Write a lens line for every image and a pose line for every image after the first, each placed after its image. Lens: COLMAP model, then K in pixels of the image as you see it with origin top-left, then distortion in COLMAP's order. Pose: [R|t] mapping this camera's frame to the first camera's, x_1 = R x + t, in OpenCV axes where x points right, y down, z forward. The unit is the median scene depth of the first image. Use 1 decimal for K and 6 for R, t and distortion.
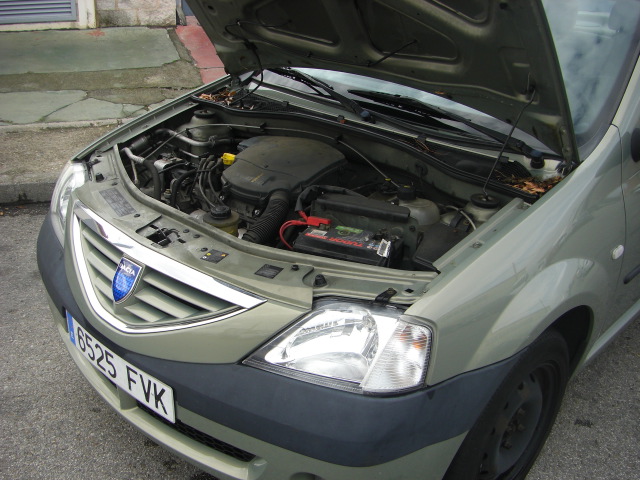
lens RADIAL K [[724.5, 0, 319.8], [0, 724.5, 240.7], [0, 0, 1]] dist [-0.147538, 0.000000]
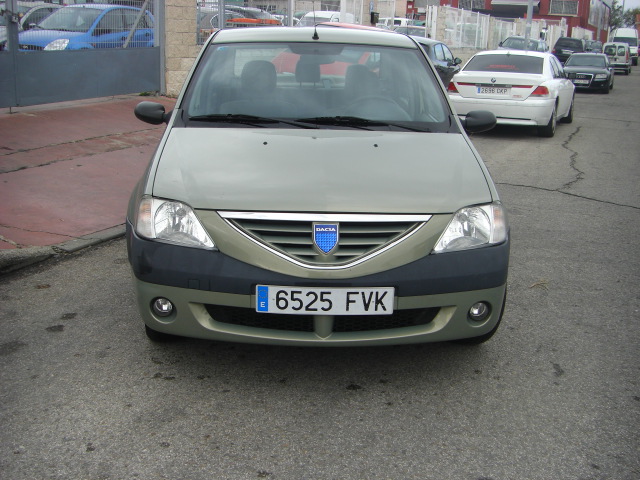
lens RADIAL K [[724.5, 0, 322.1], [0, 724.5, 244.5], [0, 0, 1]] dist [-0.147538, 0.000000]
pose [[0.702330, -0.205665, 0.681494, -1.084162], [0.290218, 0.956905, -0.010310, 0.068836], [-0.650005, 0.205023, 0.731751, -0.058498]]
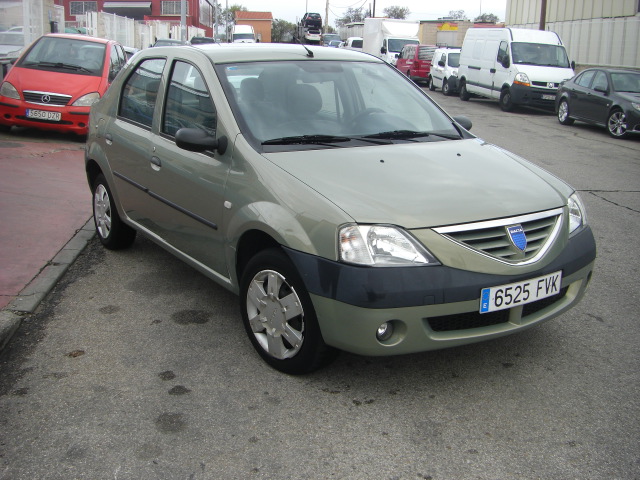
lens RADIAL K [[724.5, 0, 317.5], [0, 724.5, 241.8], [0, 0, 1]] dist [-0.147538, 0.000000]
pose [[0.226774, -0.276261, 0.933945, -1.644290], [0.395106, 0.902571, 0.171043, -0.344675], [-0.890205, 0.330219, 0.313833, 0.755853]]
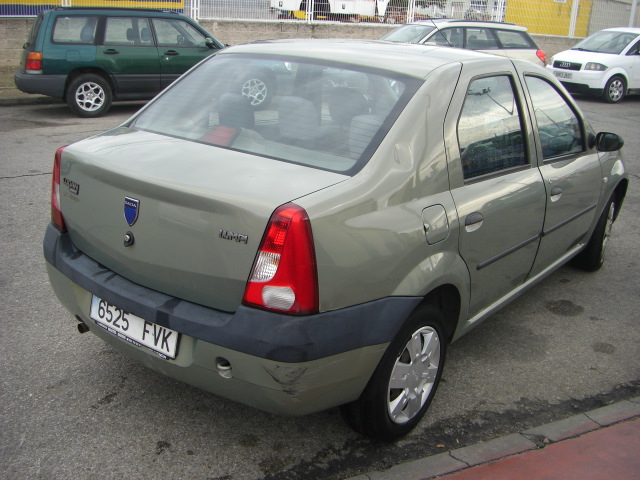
lens RADIAL K [[724.5, 0, 315.0], [0, 724.5, 236.9], [0, 0, 1]] dist [-0.147538, 0.000000]
pose [[0.992913, 0.000343, 0.118843, -0.086795], [0.013050, 0.993633, -0.111903, 0.146794], [-0.118125, 0.112661, 0.986587, -0.345789]]
